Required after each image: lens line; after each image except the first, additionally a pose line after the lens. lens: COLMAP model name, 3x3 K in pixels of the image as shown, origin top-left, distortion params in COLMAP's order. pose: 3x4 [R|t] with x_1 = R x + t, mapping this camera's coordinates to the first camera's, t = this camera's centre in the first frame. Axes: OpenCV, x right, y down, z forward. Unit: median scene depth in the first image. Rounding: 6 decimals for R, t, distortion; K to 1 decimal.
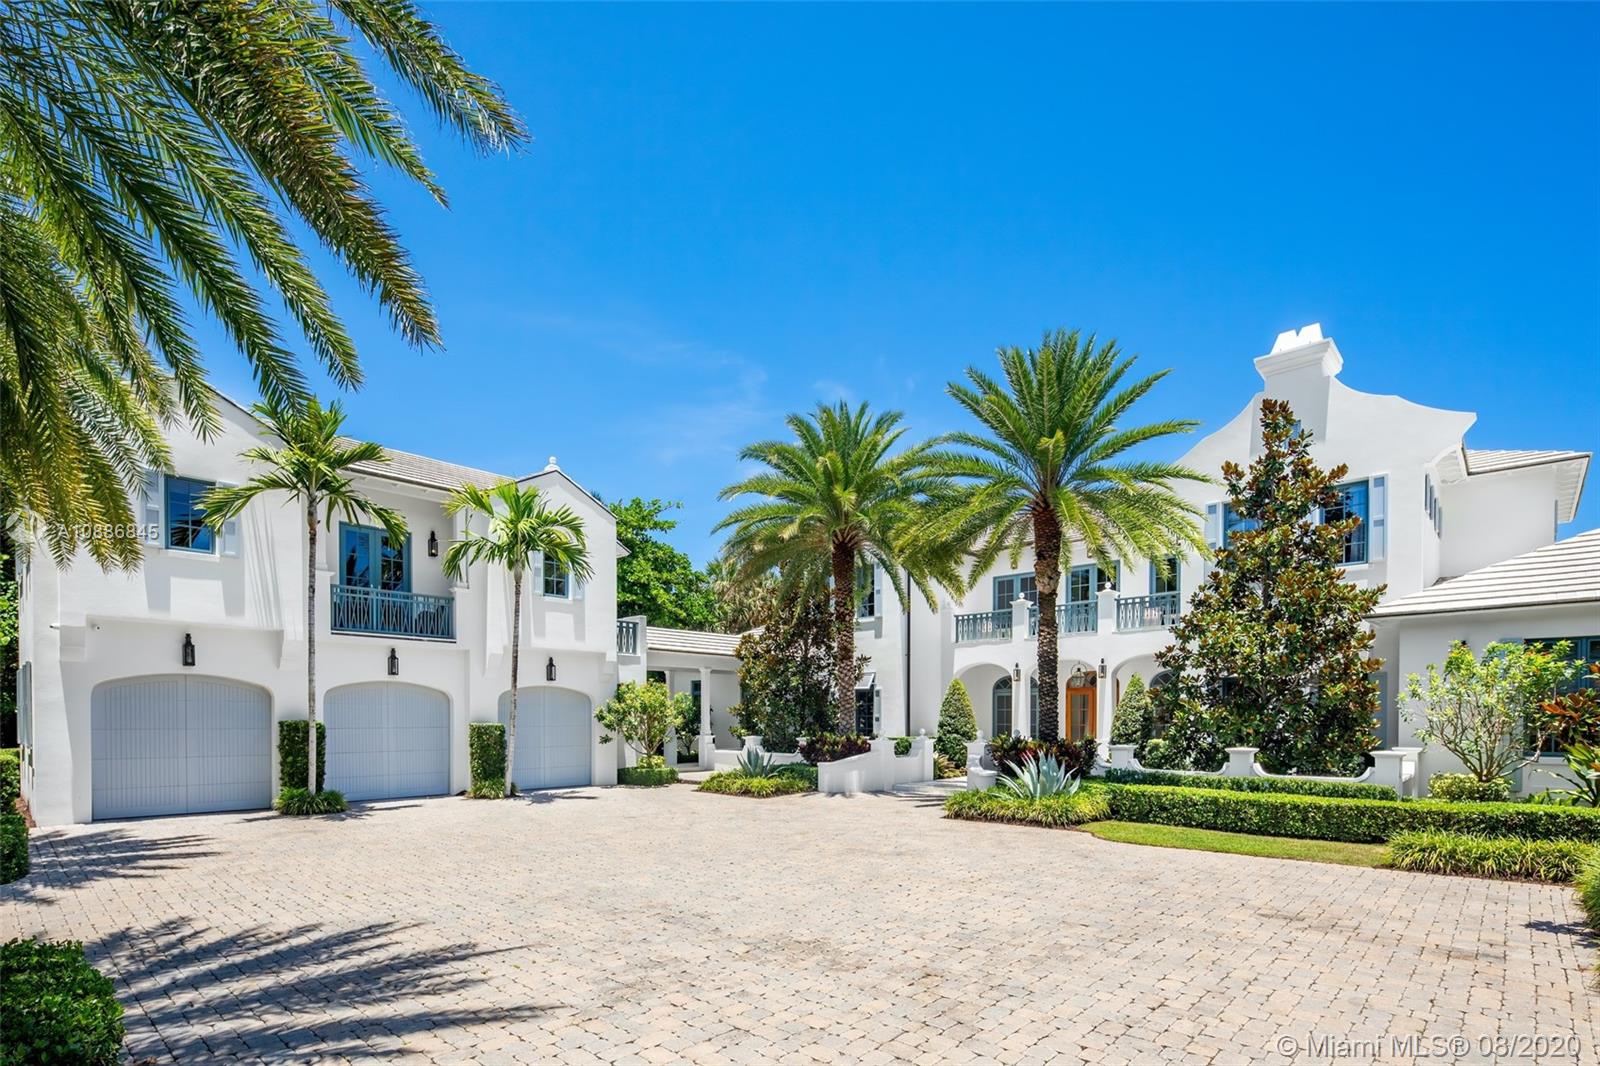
lens RADIAL K [[788.6, 0, 788.3], [0, 788.6, 733.3], [0, 0, 1]] dist [0.001074, -0.000665]
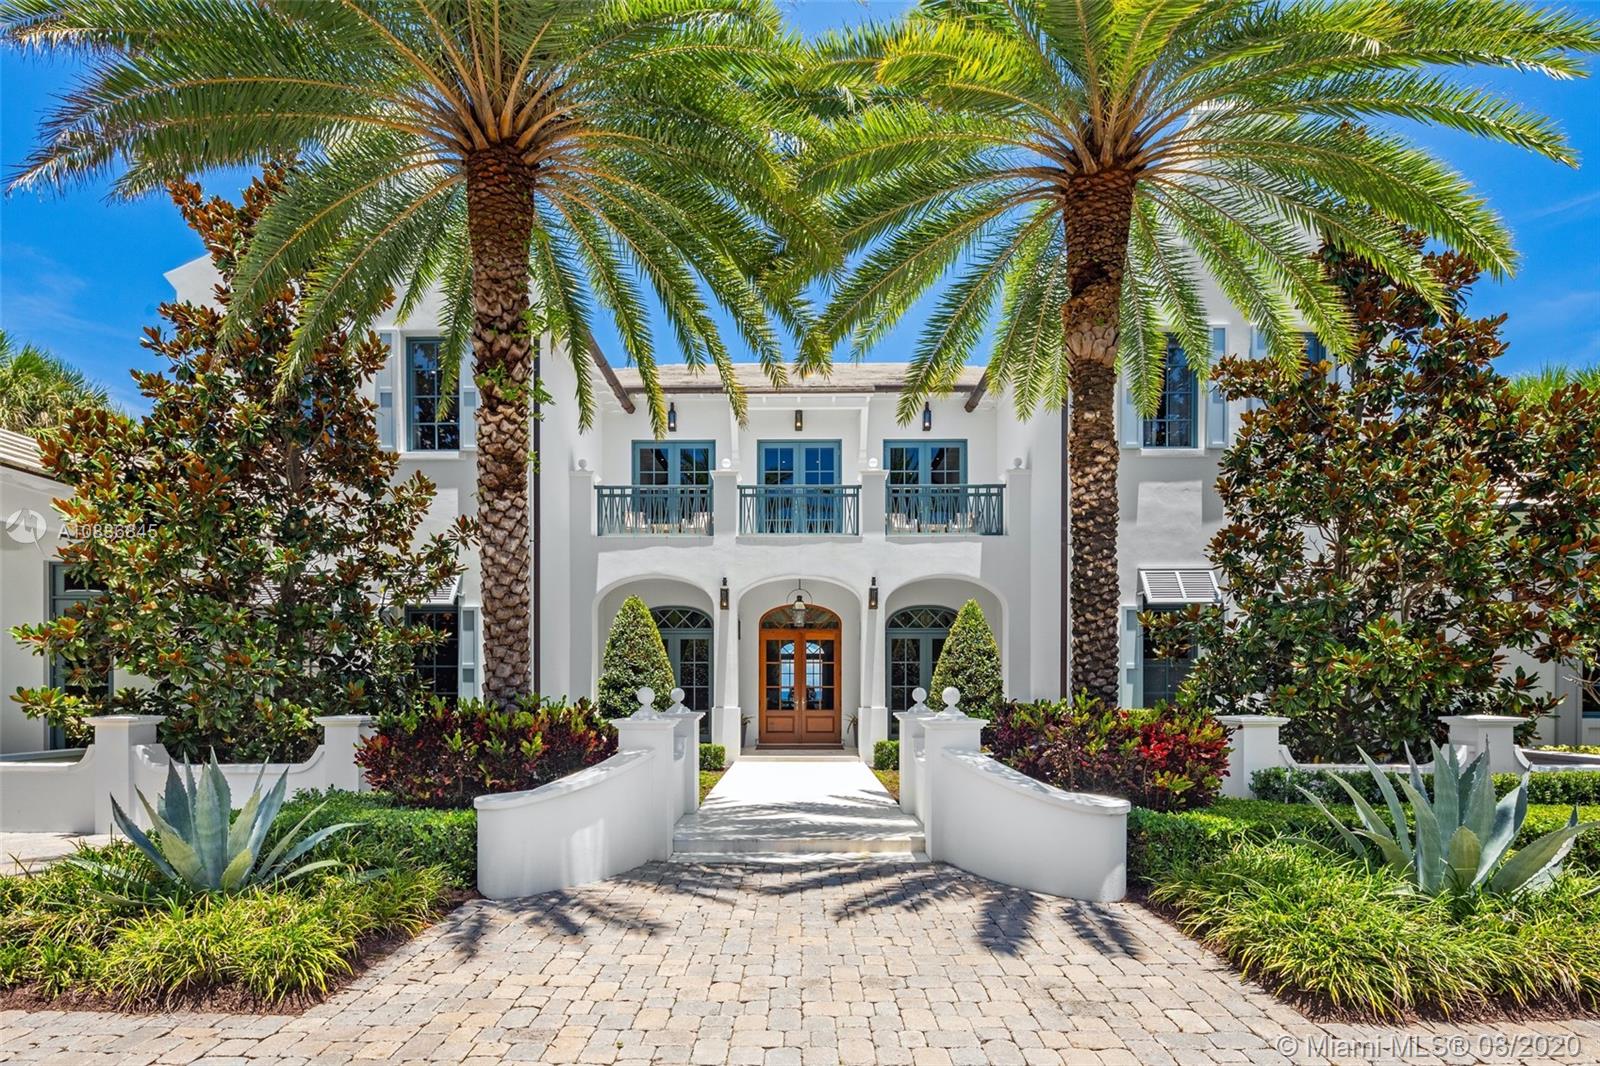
lens RADIAL K [[787.1, 0, 798.6], [0, 787.1, 702.3], [0, 0, 1]] dist [-0.001699, -0.000132]
pose [[0.747734, -0.007709, 0.663953, -0.081032], [0.007903, 0.999965, 0.002711, 0.000797], [-0.663951, 0.003220, 0.747769, 0.849077]]
